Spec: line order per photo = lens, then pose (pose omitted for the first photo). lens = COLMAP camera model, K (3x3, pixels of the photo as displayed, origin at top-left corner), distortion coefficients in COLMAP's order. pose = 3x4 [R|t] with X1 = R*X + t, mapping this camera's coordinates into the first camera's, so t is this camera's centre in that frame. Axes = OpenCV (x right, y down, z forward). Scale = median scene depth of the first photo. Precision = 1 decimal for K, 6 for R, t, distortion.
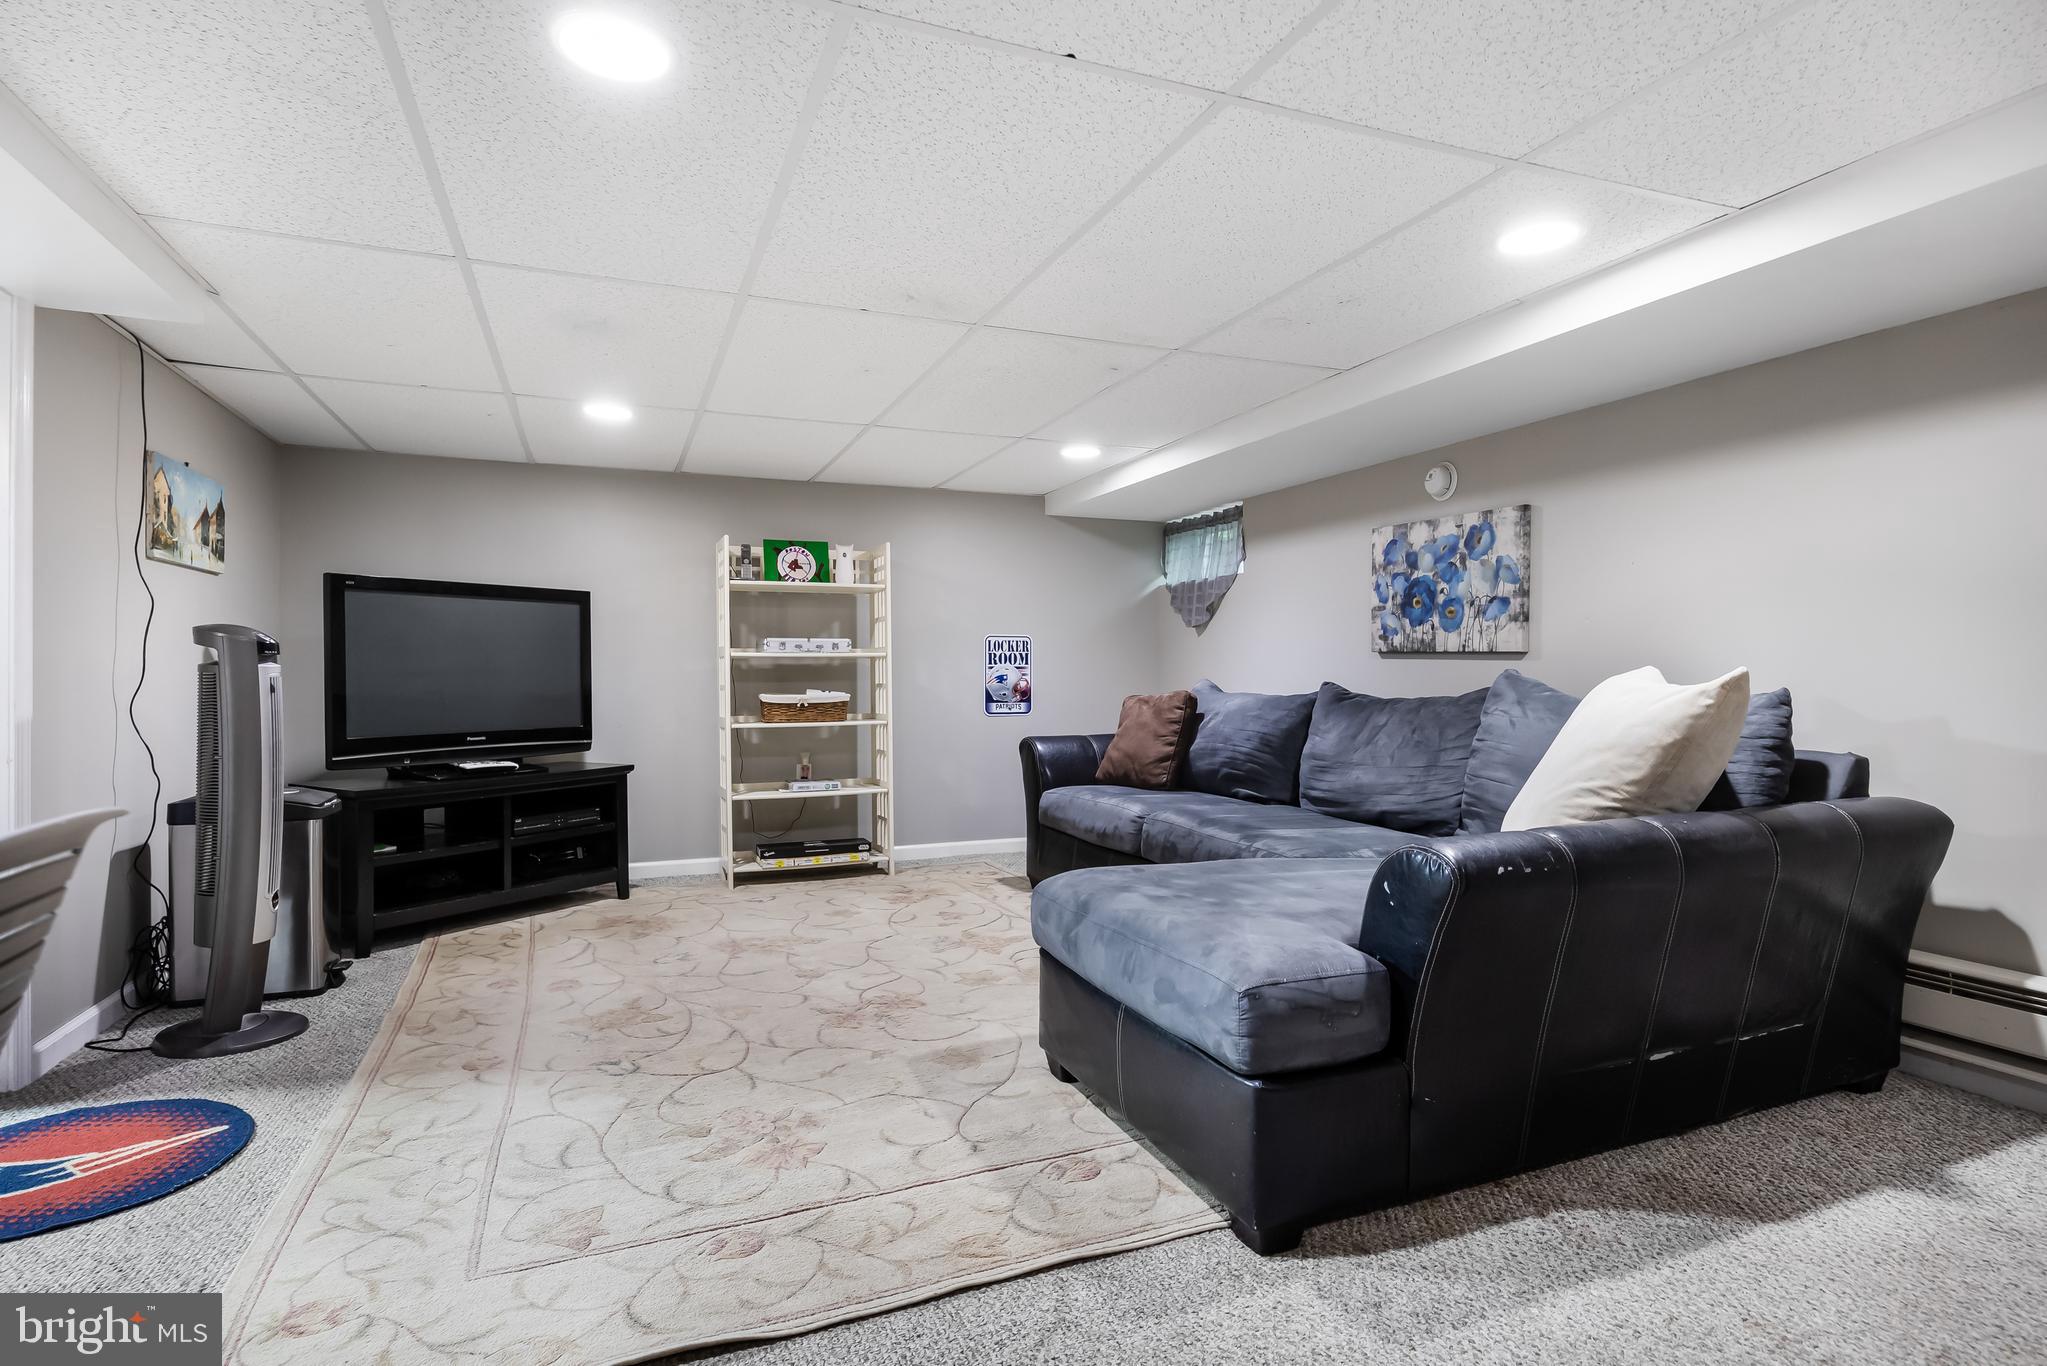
lens RADIAL K [[1022.4, 0, 1027.4], [0, 1022.4, 689.5], [0, 0, 1]] dist [-0.016567, 0.000612]
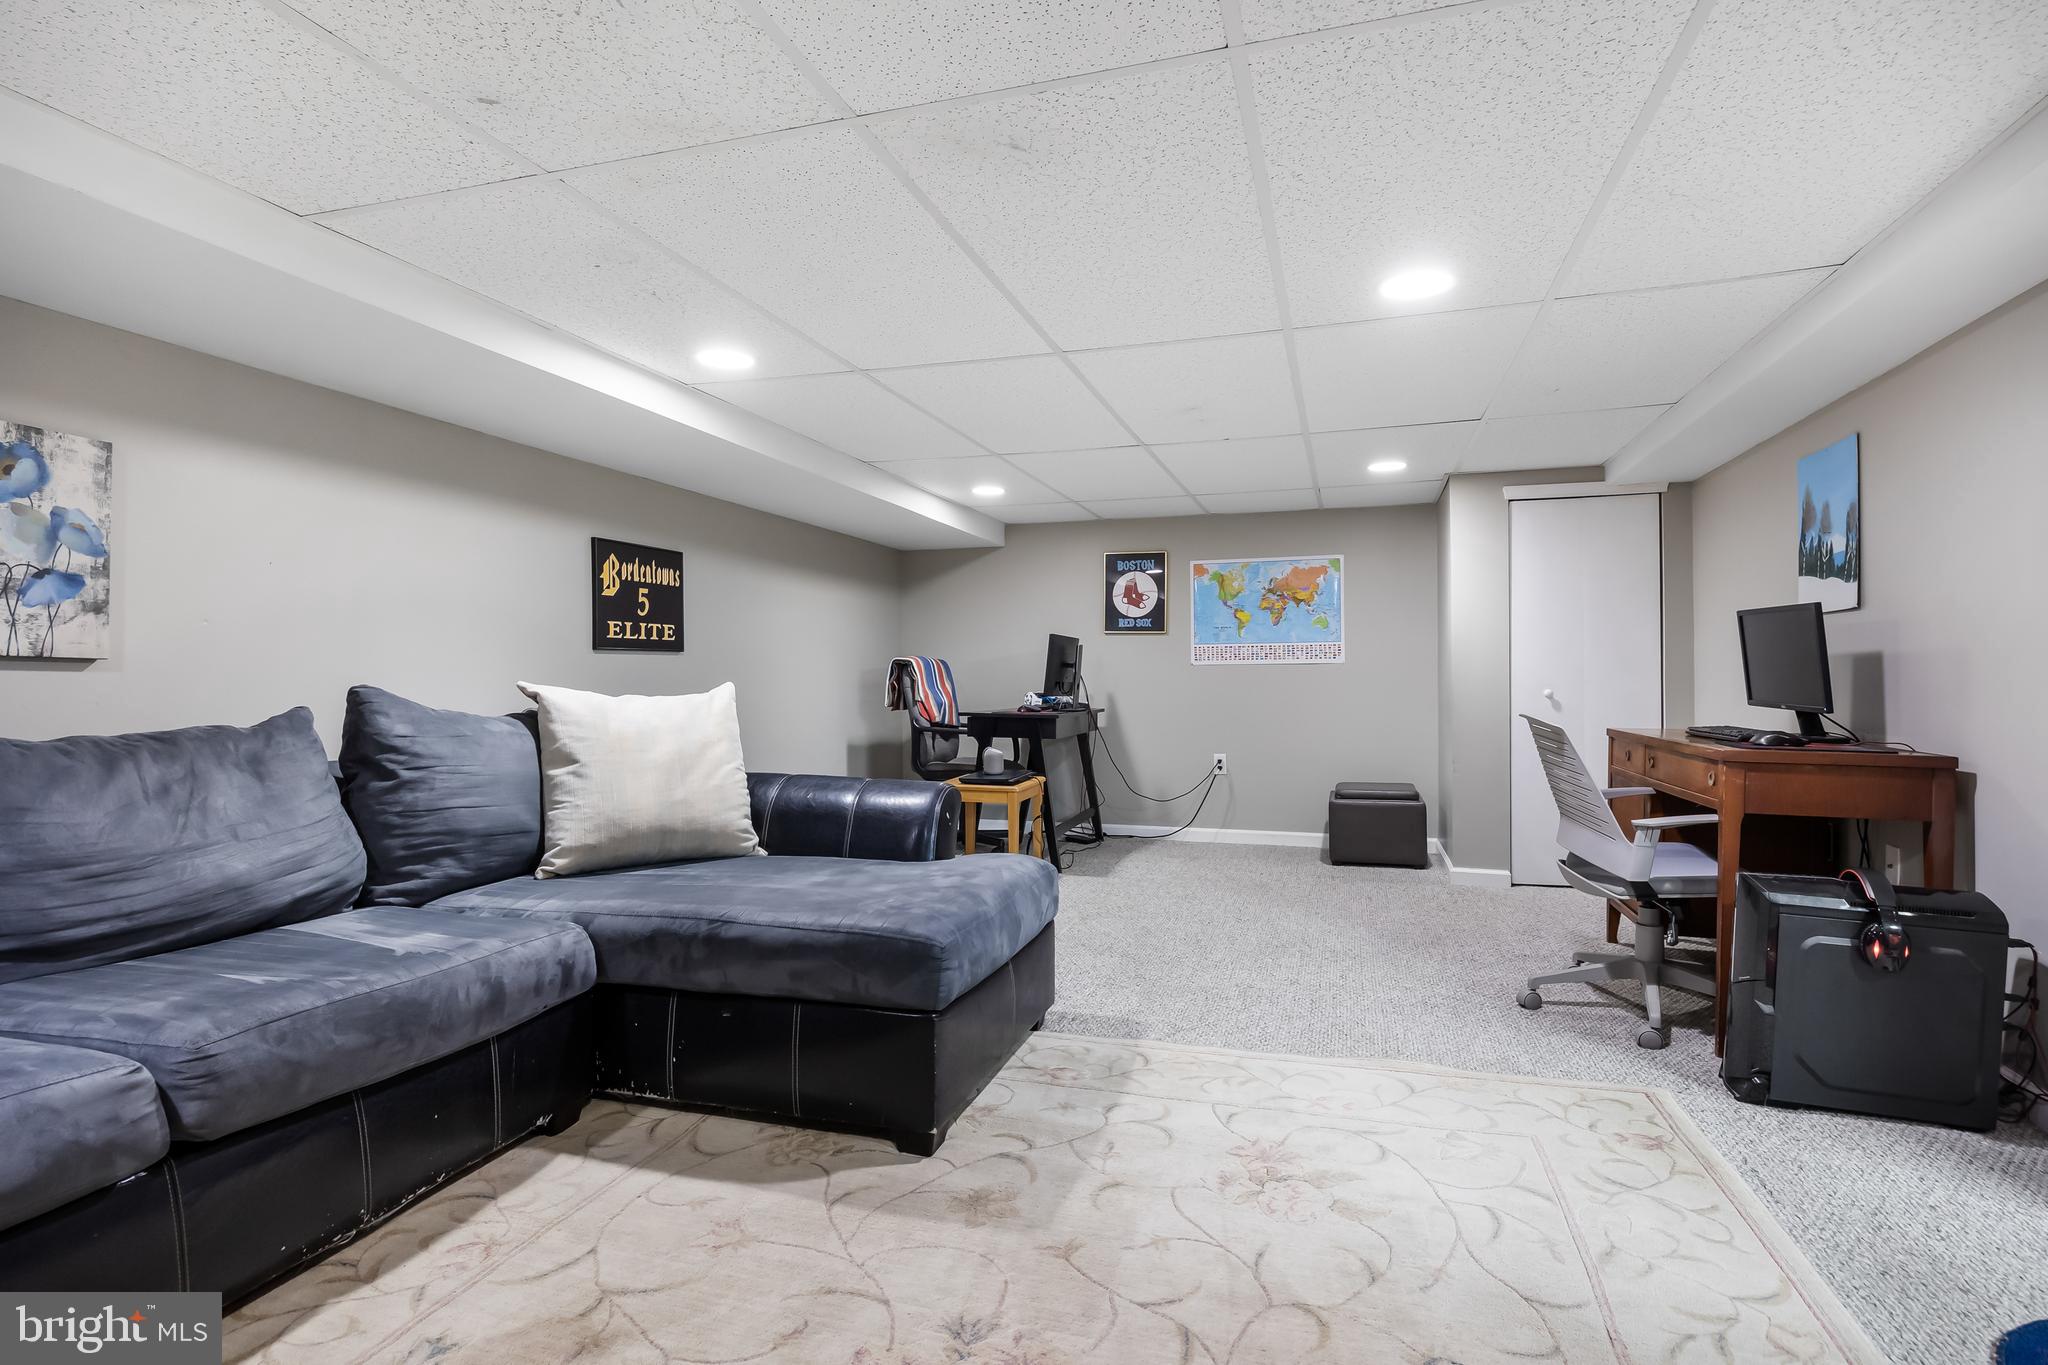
lens RADIAL K [[1014.5, 0, 1035.6], [0, 1014.5, 681.3], [0, 0, 1]] dist [-0.006138, -0.000875]
pose [[-0.770111, 0.003920, 0.637898, -0.407182], [0.015837, 0.999790, 0.012976, -0.021067], [-0.637713, 0.020095, -0.770012, 1.104584]]
